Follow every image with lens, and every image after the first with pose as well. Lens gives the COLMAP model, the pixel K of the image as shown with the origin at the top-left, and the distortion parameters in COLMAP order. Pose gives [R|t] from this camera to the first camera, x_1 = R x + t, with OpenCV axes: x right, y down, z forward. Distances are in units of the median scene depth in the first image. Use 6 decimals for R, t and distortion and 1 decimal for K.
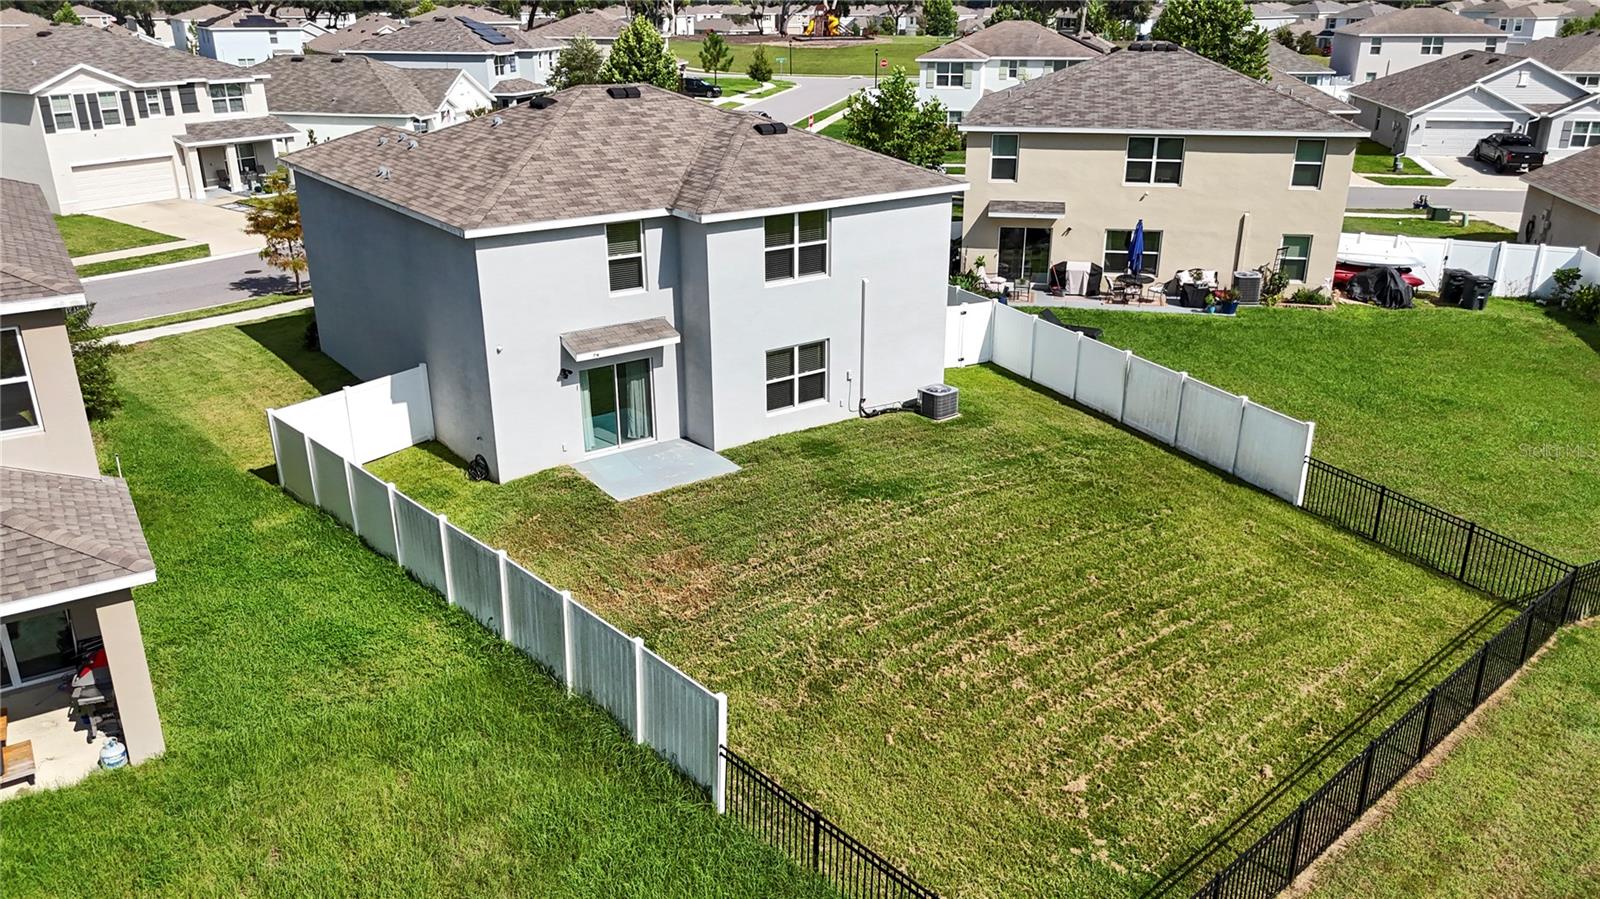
lens RADIAL K [[1180.5, 0, 804.9], [0, 1180.5, 445.9], [0, 0, 1]] dist [0.066766, -0.068494]
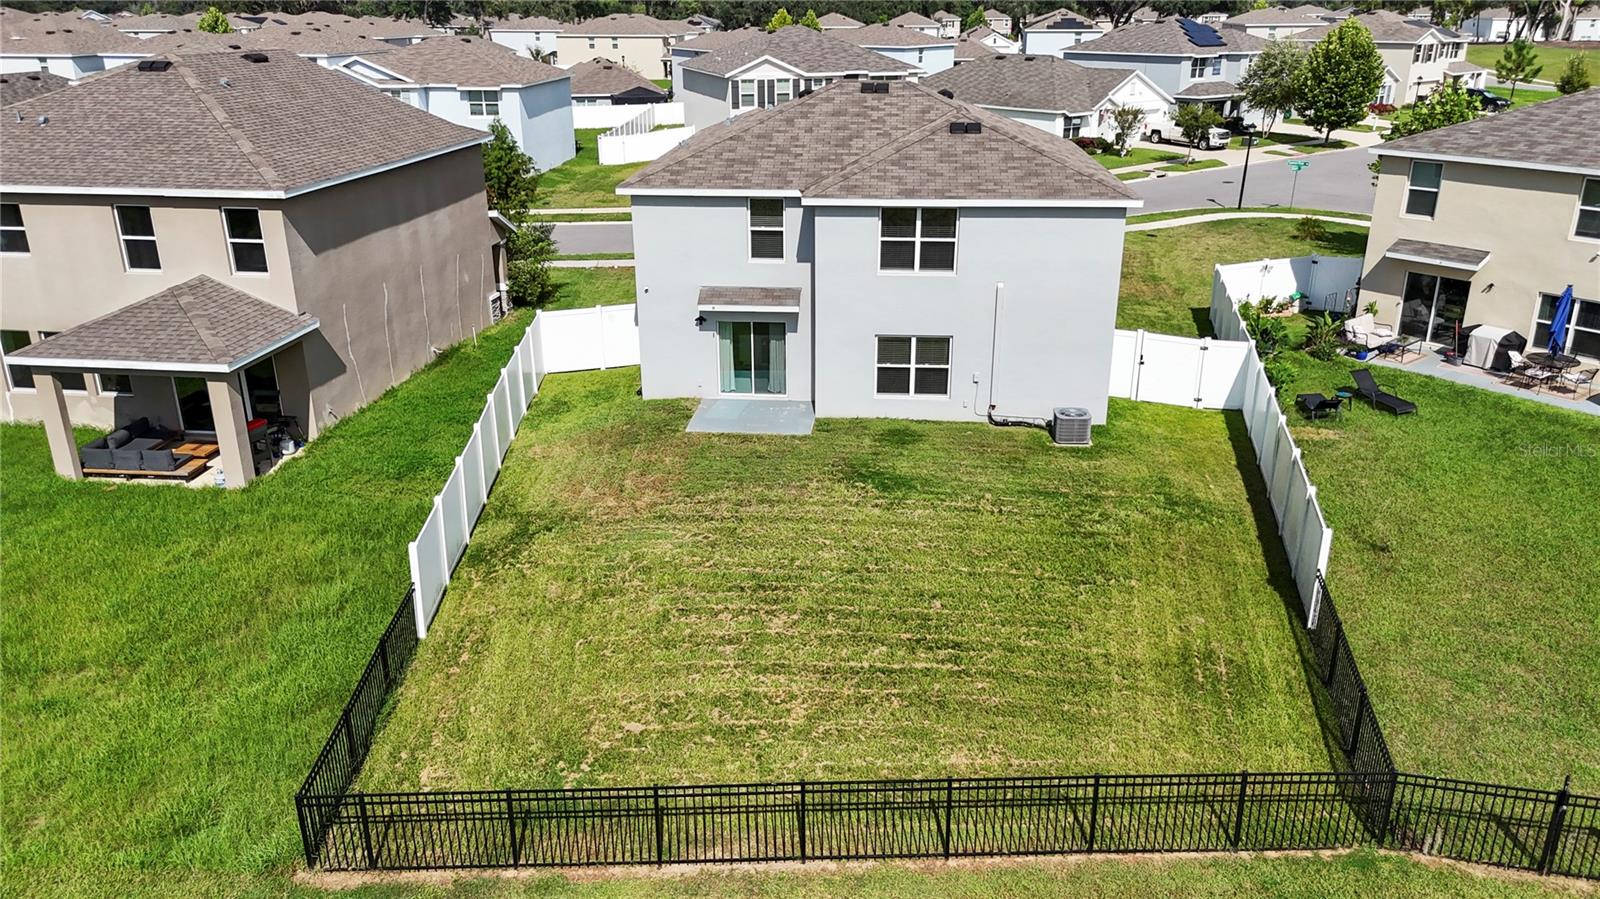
lens RADIAL K [[1180.5, 0, 804.9], [0, 1180.5, 445.9], [0, 0, 1]] dist [0.066766, -0.068494]
pose [[0.762065, 0.228056, -0.606010, 0.570530], [-0.229174, 0.970337, 0.076971, -0.049842], [0.605588, 0.080225, 0.791724, 0.130719]]
